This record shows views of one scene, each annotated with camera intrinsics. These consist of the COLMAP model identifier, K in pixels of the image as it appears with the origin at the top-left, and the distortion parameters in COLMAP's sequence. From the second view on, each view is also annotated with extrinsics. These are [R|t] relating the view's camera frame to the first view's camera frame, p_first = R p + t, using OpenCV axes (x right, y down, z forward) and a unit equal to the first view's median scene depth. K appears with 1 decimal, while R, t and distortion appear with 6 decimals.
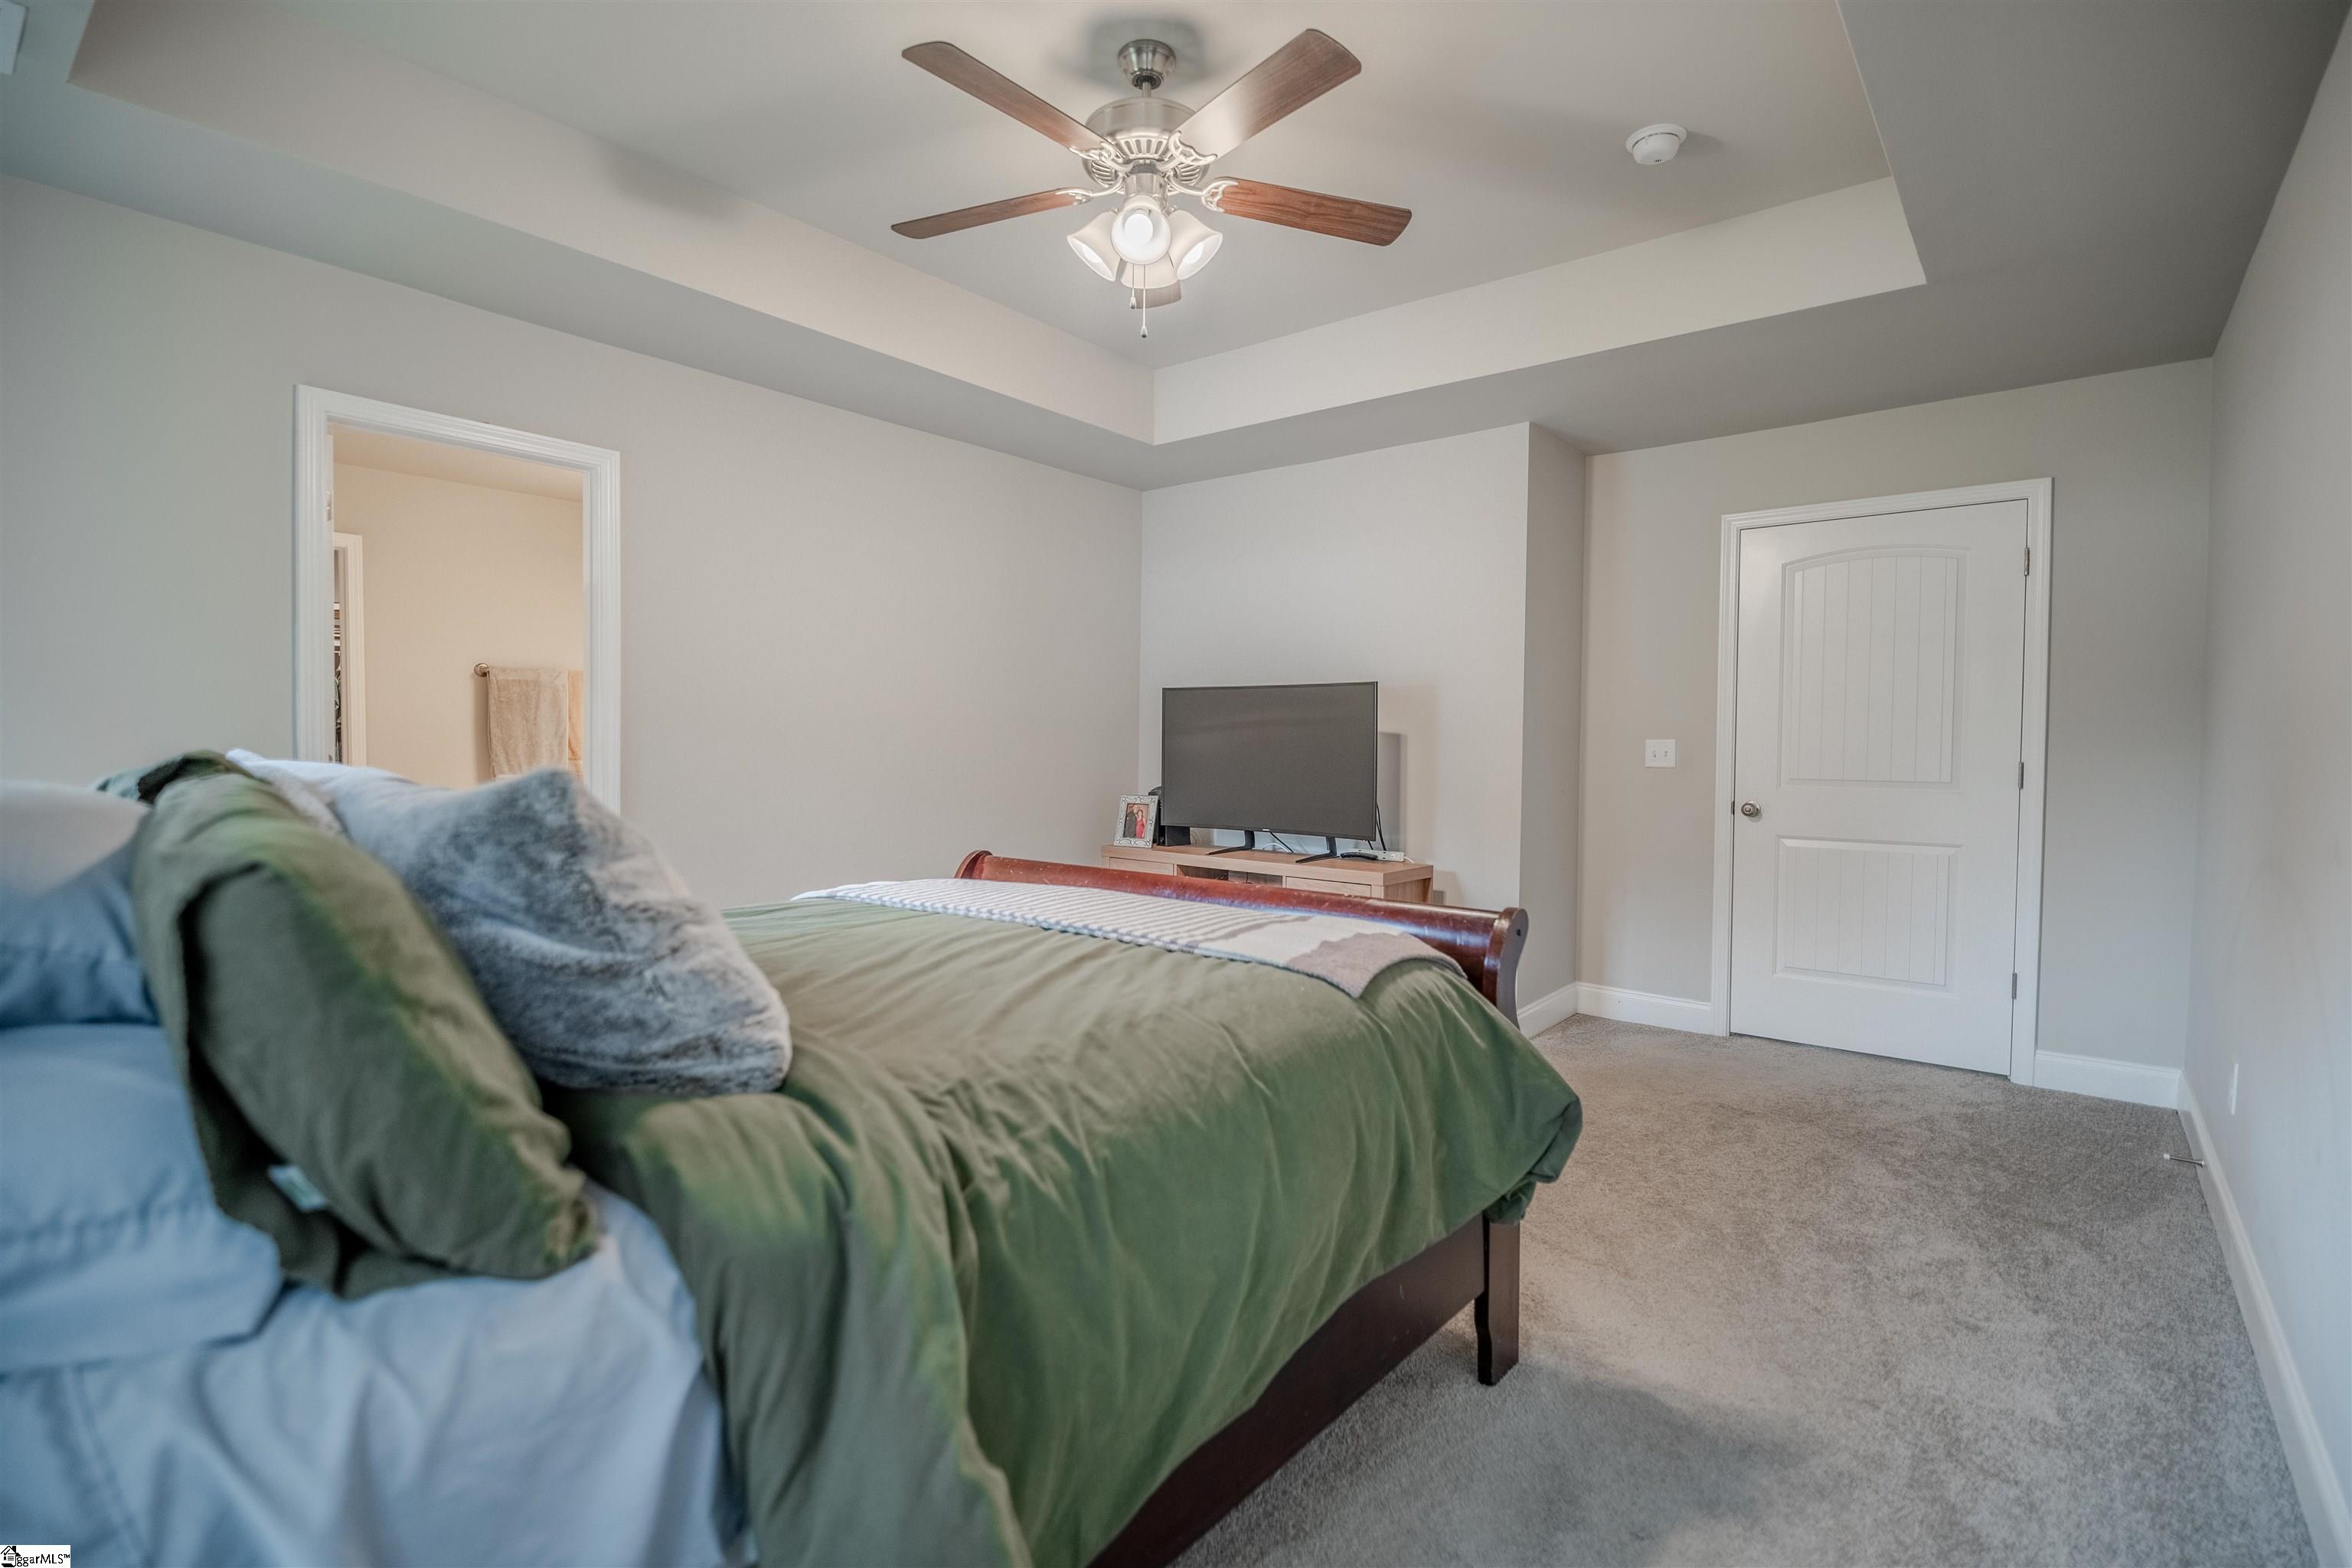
lens RADIAL K [[1096.3, 0, 1164.1], [0, 1096.3, 780.1], [0, 0, 1]] dist [0.002346, -0.008734]
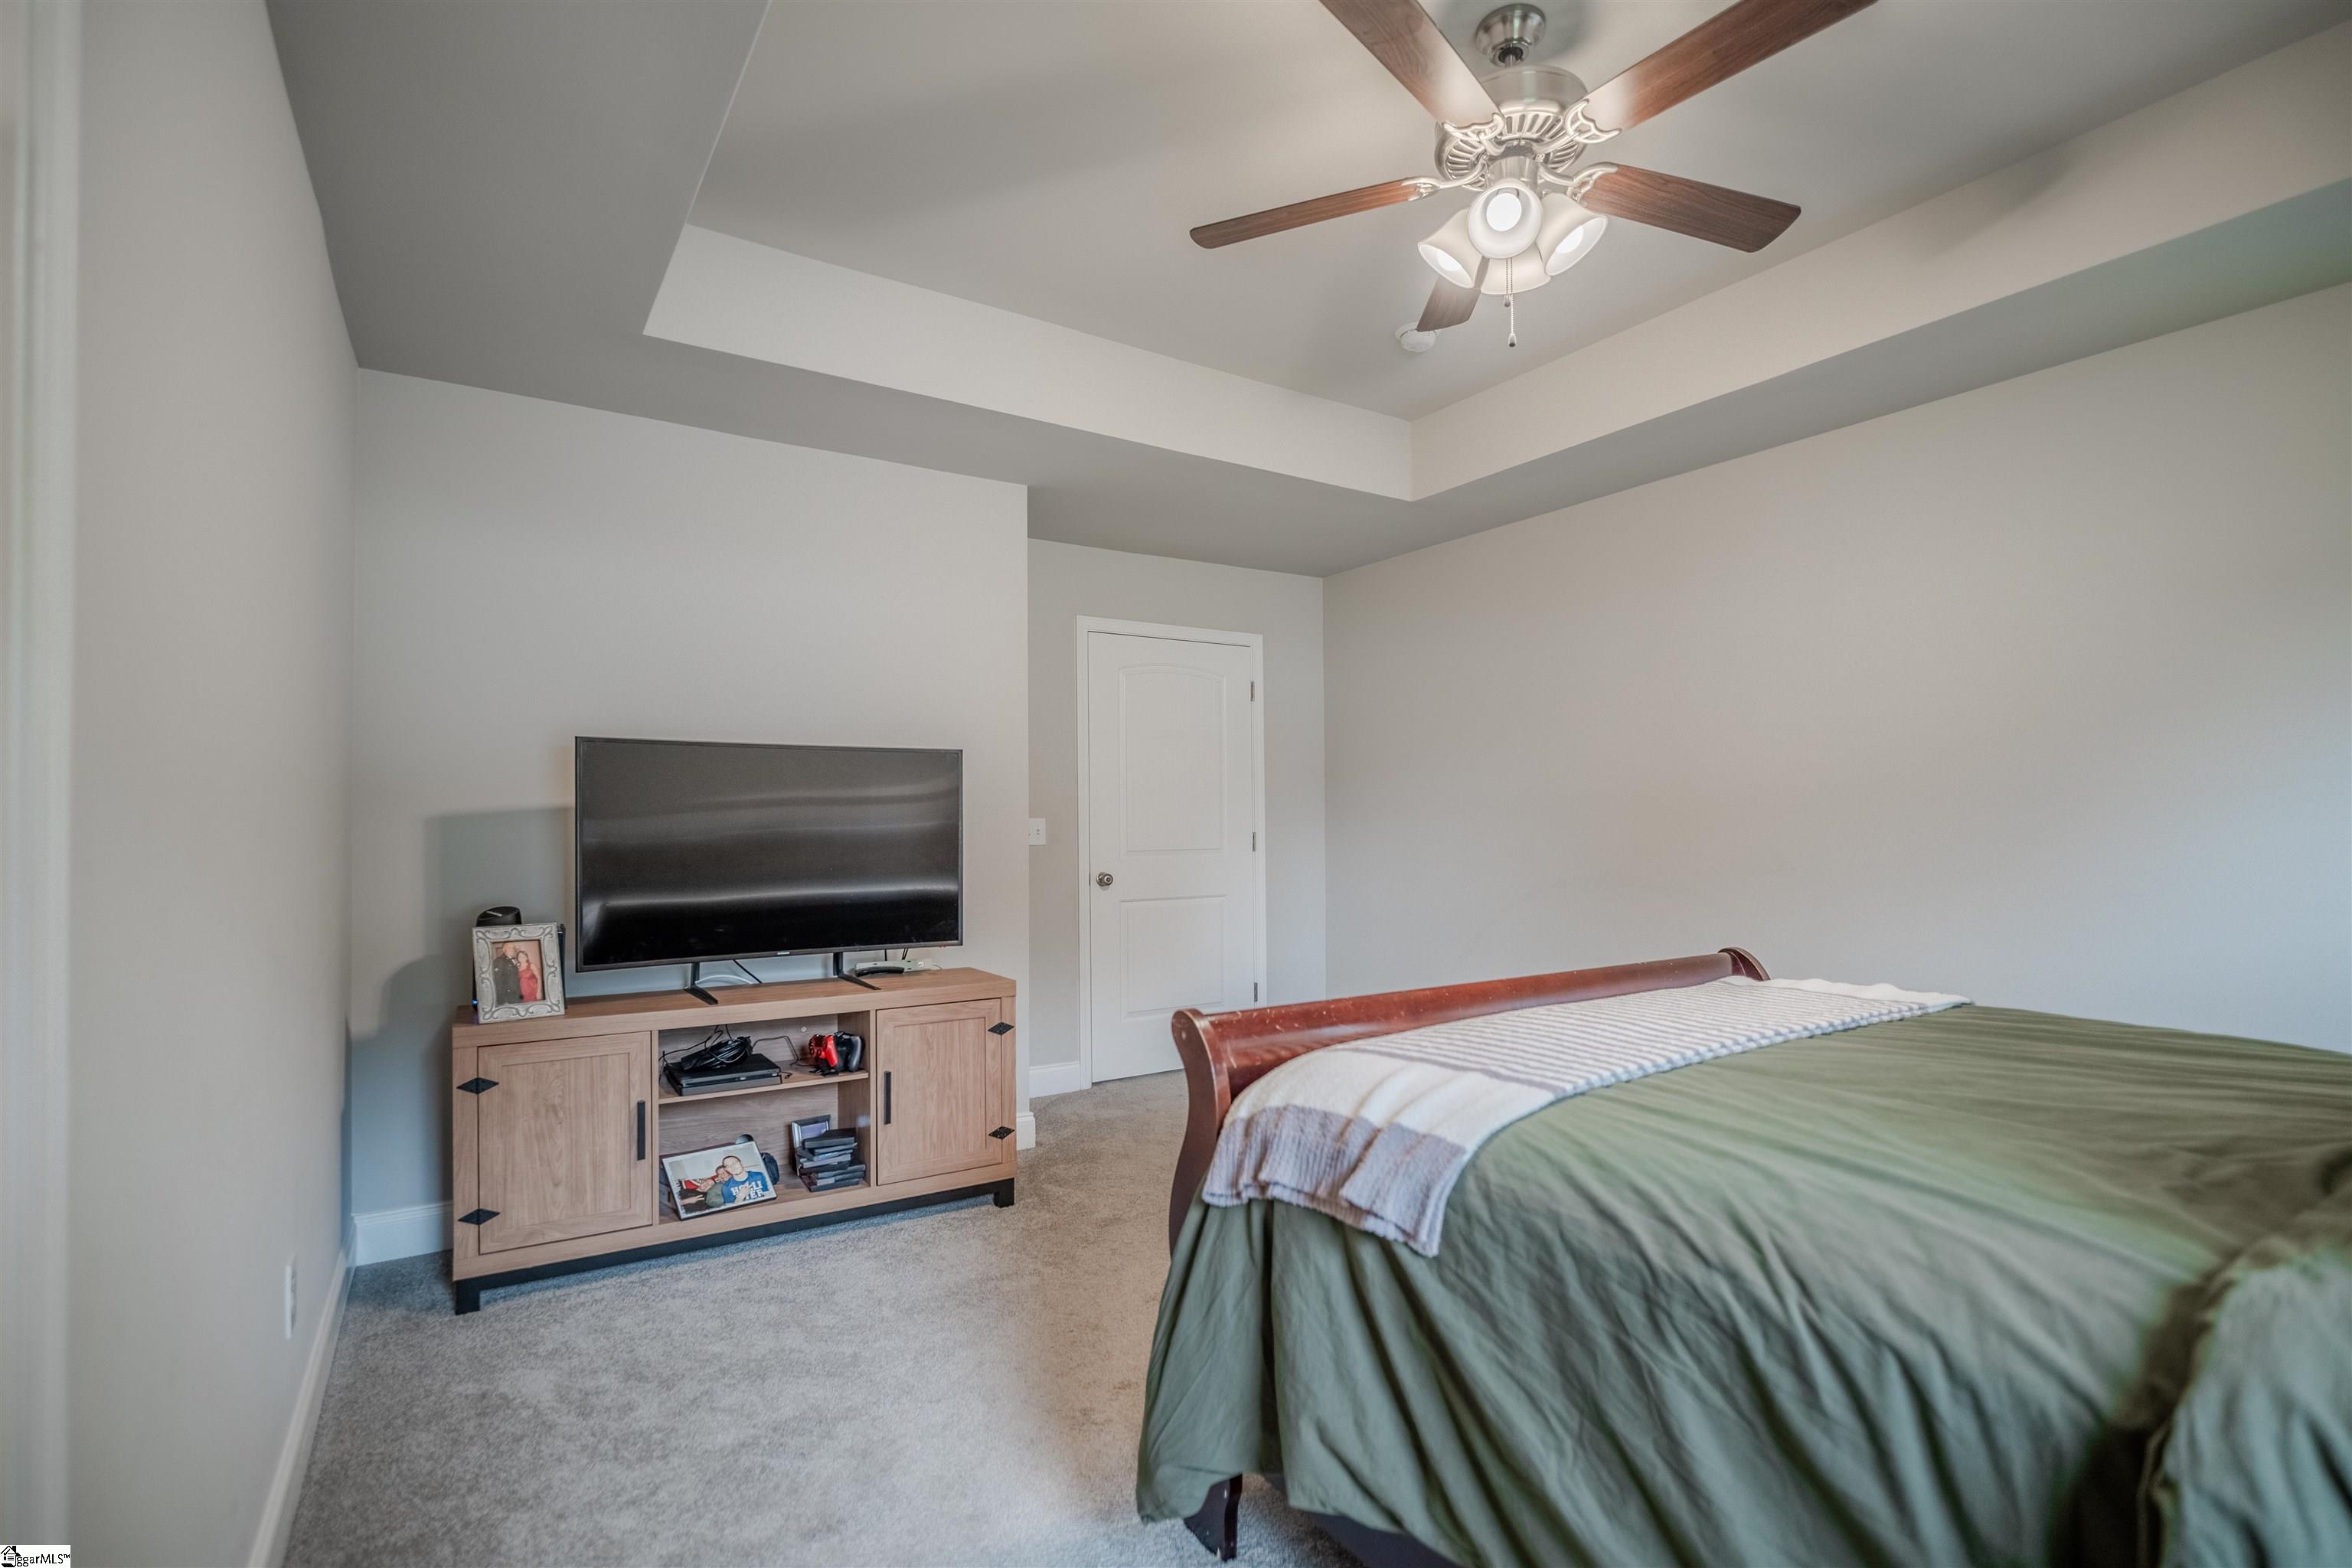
lens RADIAL K [[1096.3, 0, 1164.1], [0, 1096.3, 780.1], [0, 0, 1]] dist [0.002346, -0.008734]
pose [[0.309617, 0.022929, 0.950585, -0.521246], [0.035506, 0.998733, -0.035655, -0.031945], [-0.950198, 0.044790, 0.308411, 0.592568]]
